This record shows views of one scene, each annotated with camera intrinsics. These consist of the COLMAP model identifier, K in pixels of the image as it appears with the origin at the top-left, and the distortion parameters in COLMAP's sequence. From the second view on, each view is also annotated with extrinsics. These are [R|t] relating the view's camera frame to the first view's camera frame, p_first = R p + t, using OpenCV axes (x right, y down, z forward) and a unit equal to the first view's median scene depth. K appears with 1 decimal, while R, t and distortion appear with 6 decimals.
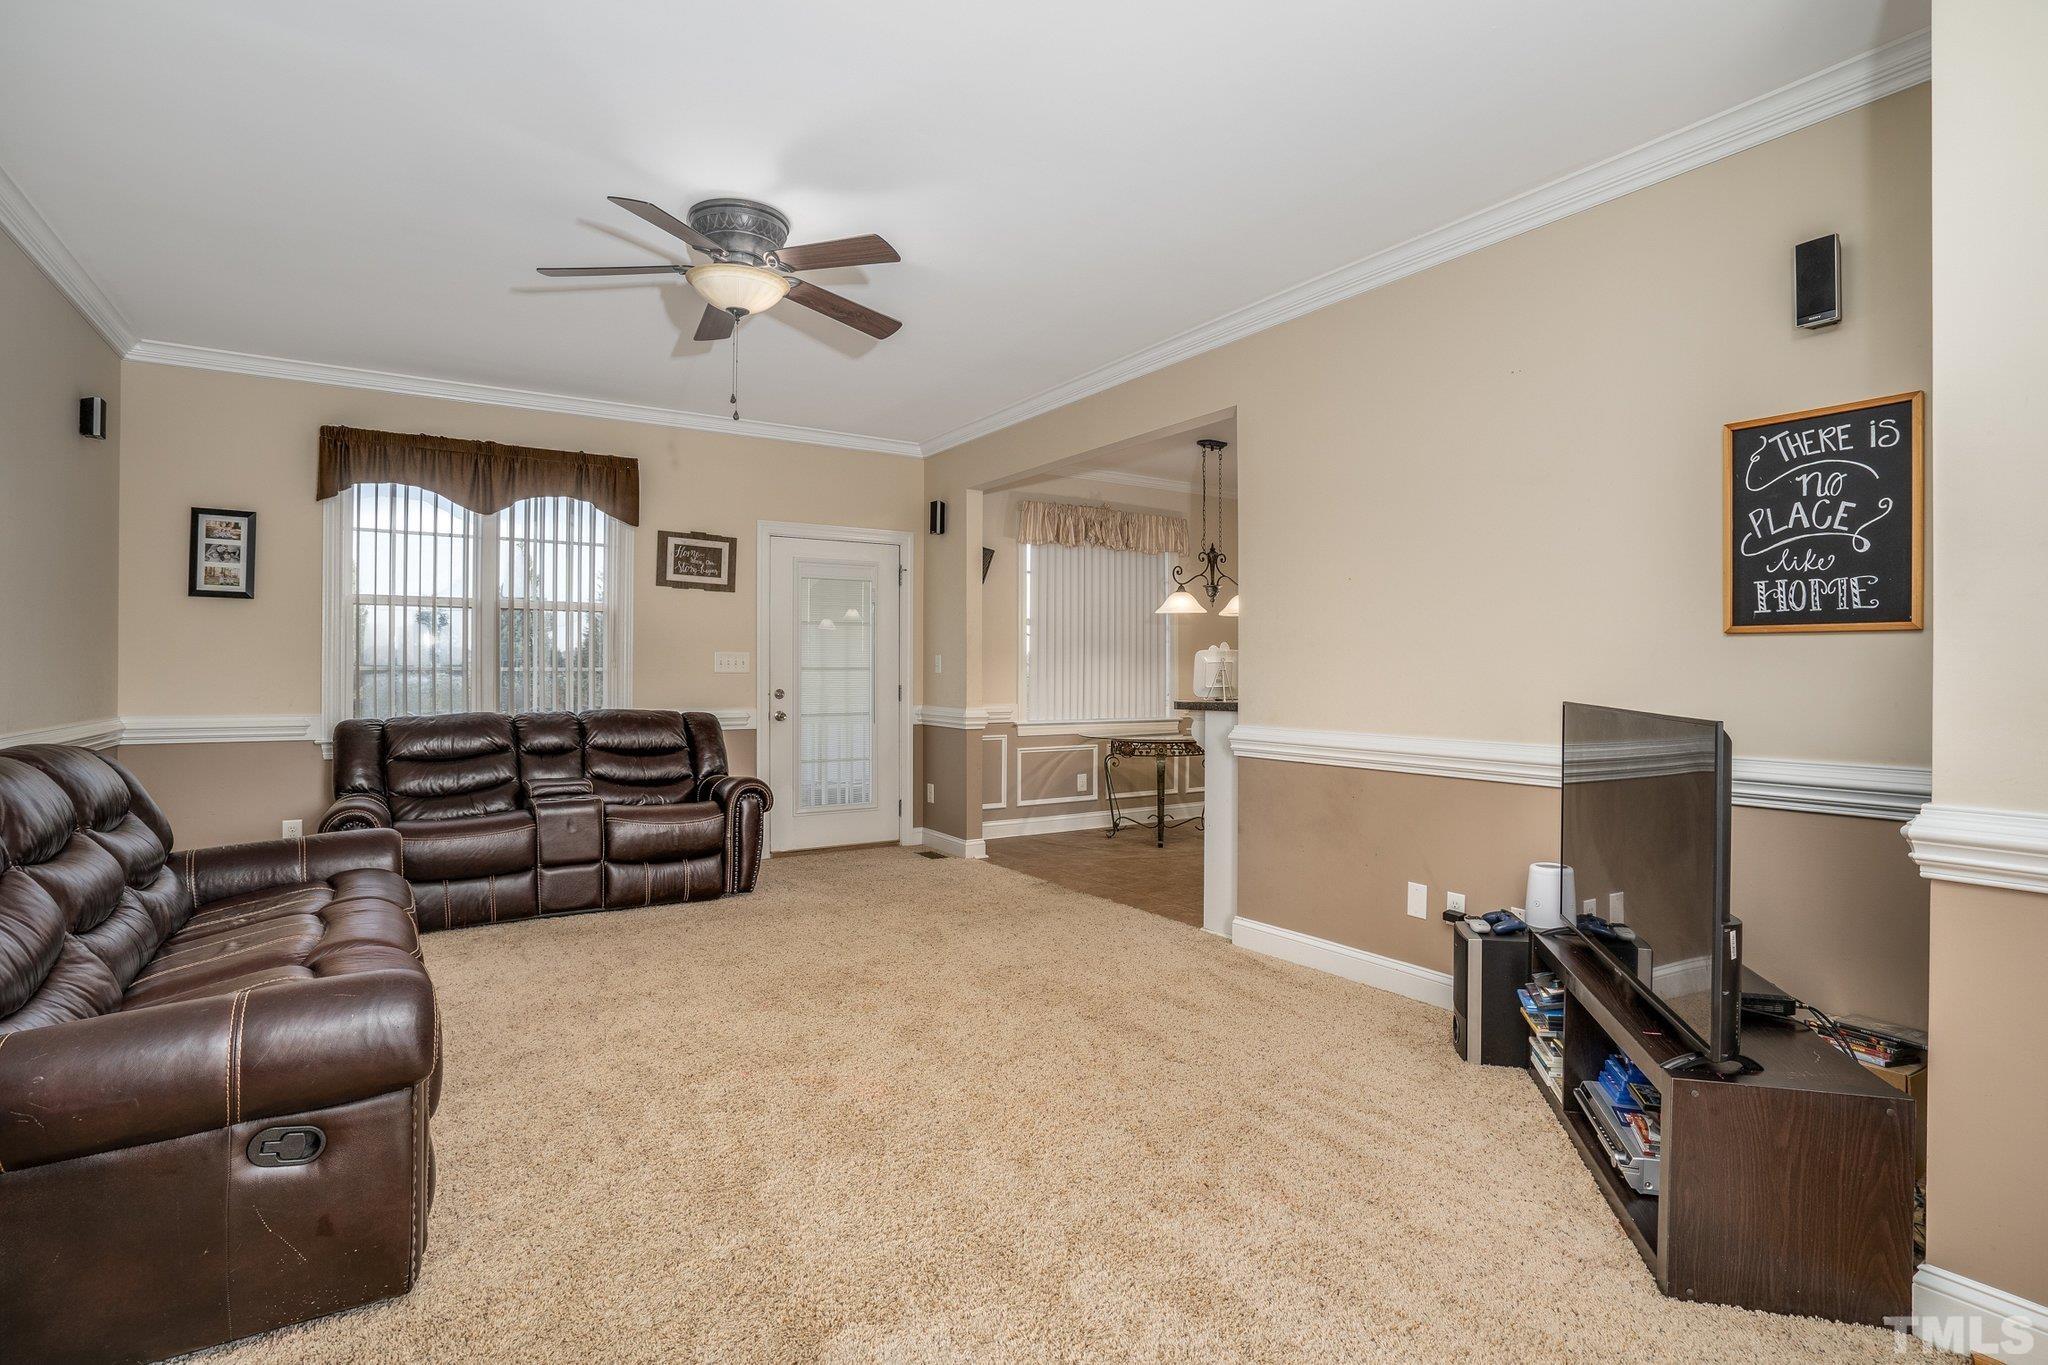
lens RADIAL K [[1029.1, 0, 1026.5], [0, 1029.1, 676.7], [0, 0, 1]] dist [-0.048205, 0.022531]
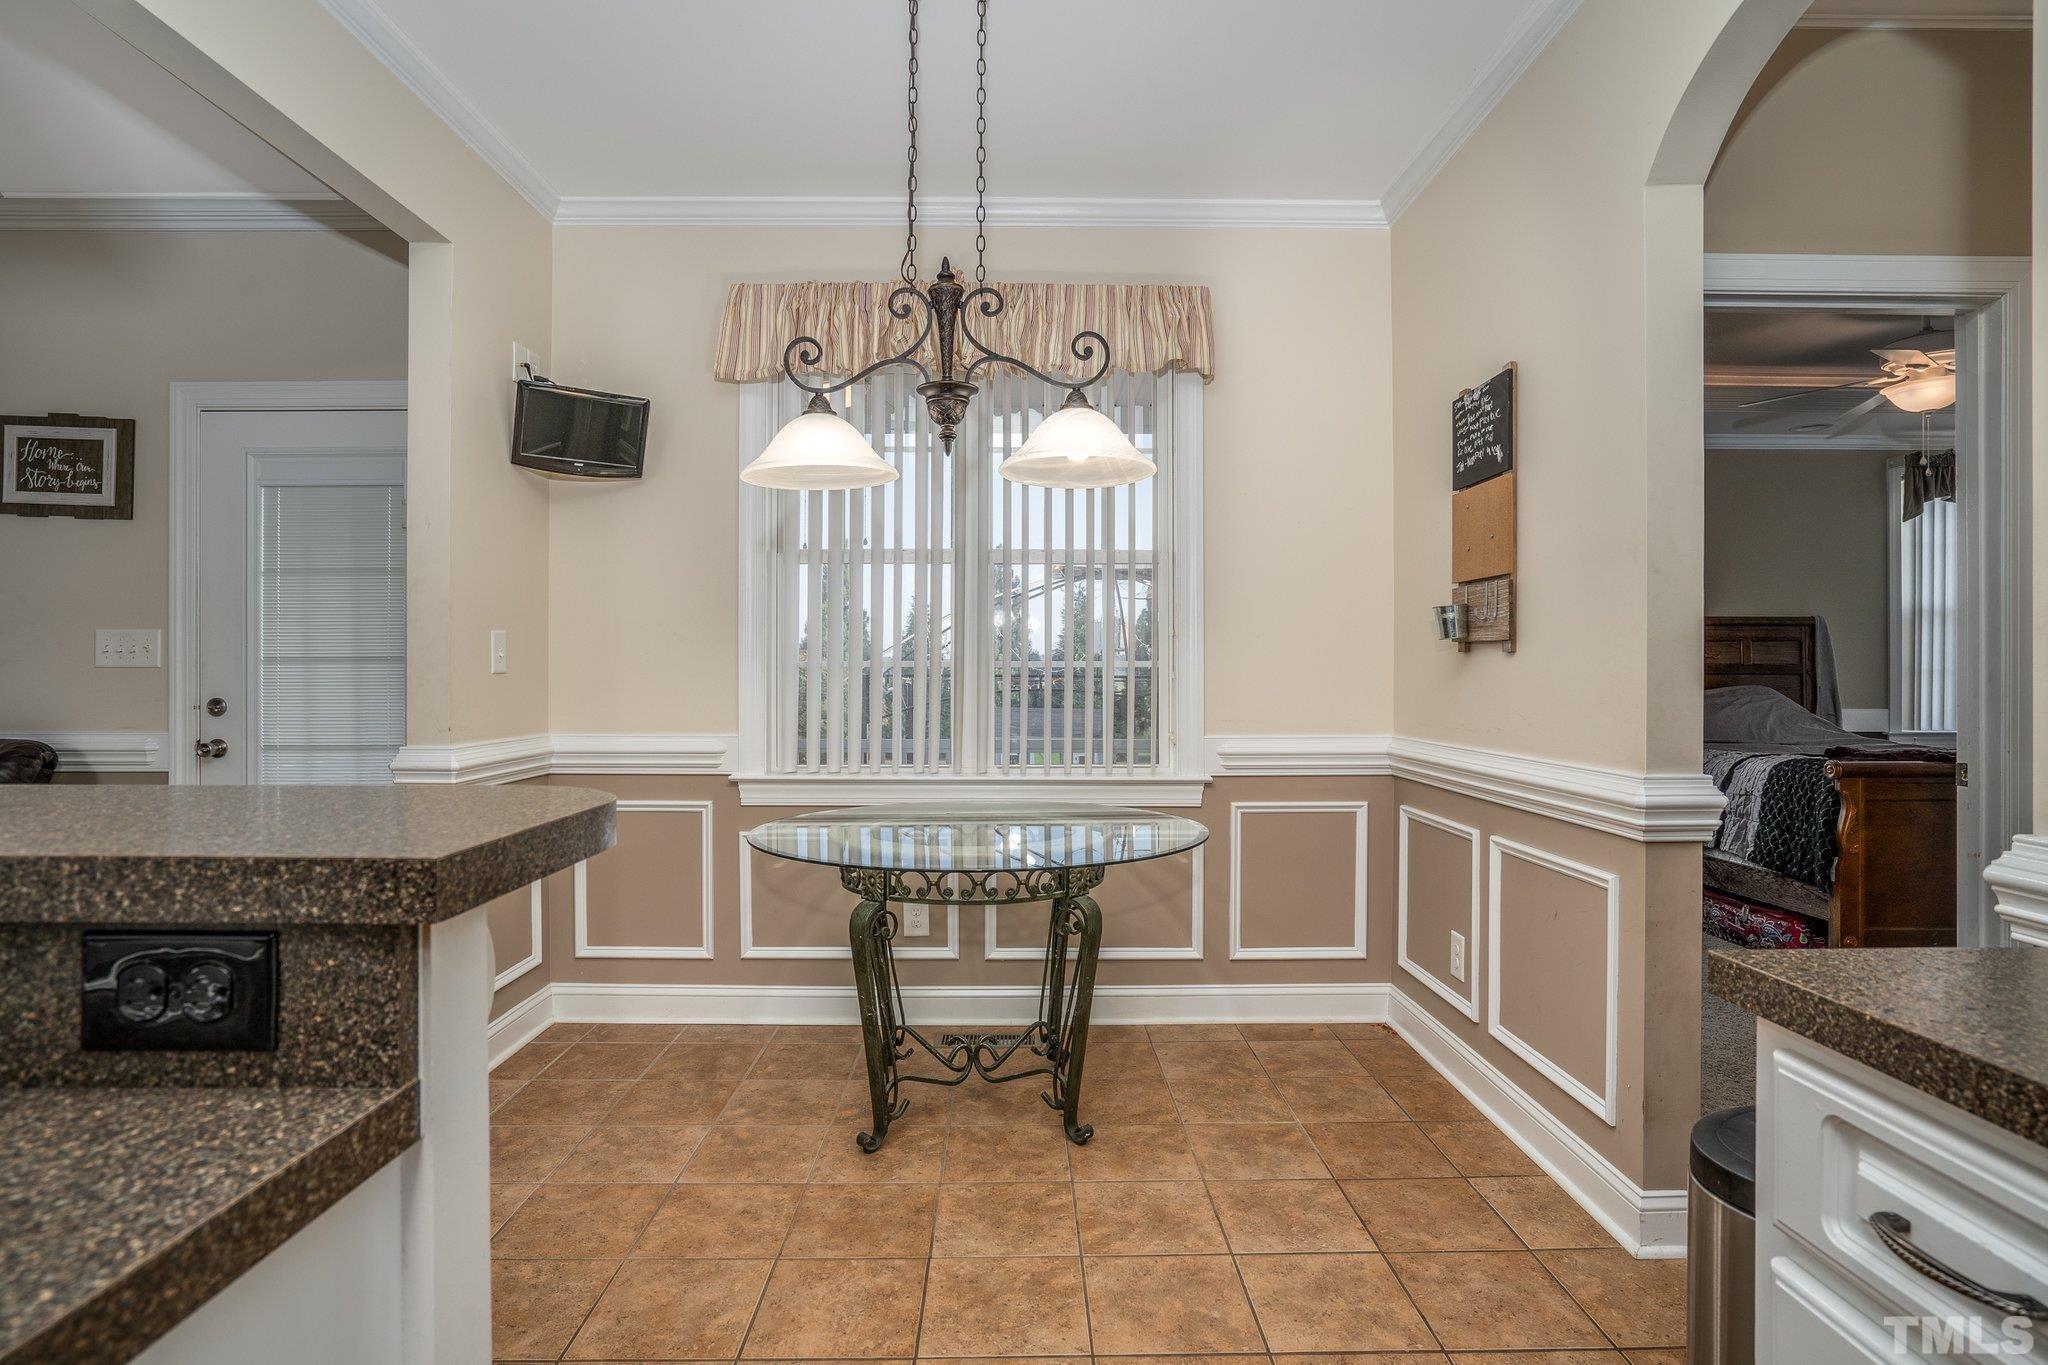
lens RADIAL K [[1029.1, 0, 1026.5], [0, 1029.1, 676.7], [0, 0, 1]] dist [-0.048205, 0.022531]
pose [[0.848562, -0.001374, -0.529094, 0.373209], [-0.002366, 0.999977, -0.006391, 0.003323], [0.529090, 0.006676, 0.848539, 0.742372]]
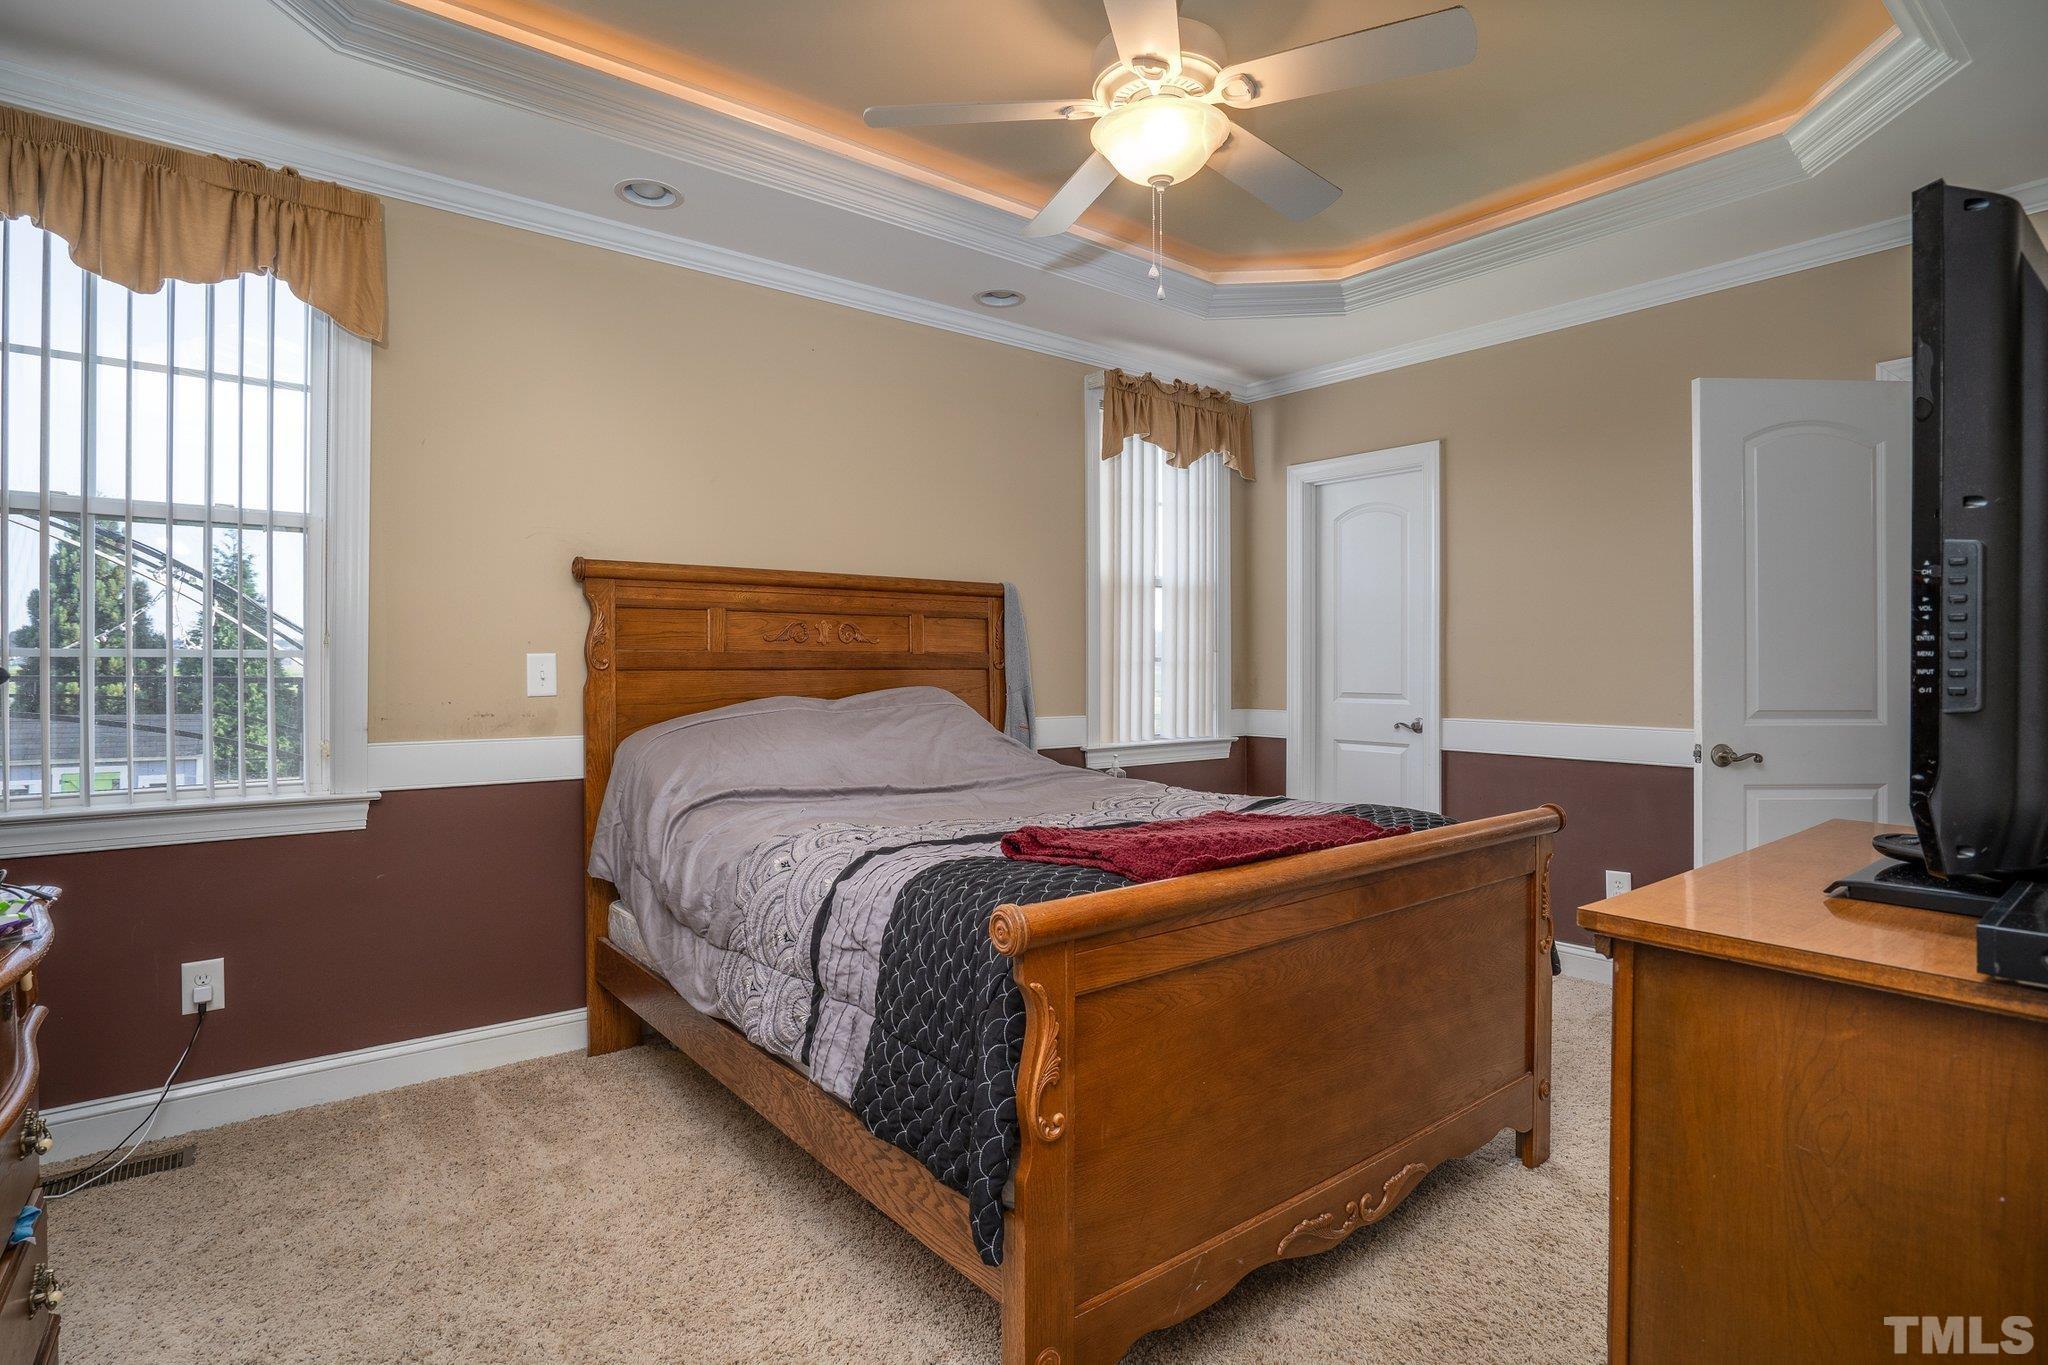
lens RADIAL K [[1029.1, 0, 1026.5], [0, 1029.1, 676.7], [0, 0, 1]] dist [-0.048205, 0.022531]
pose [[0.993984, -0.004222, 0.109441, 0.393082], [0.003948, 0.999988, 0.002725, 0.001470], [-0.109451, -0.002276, 0.993990, 0.895228]]
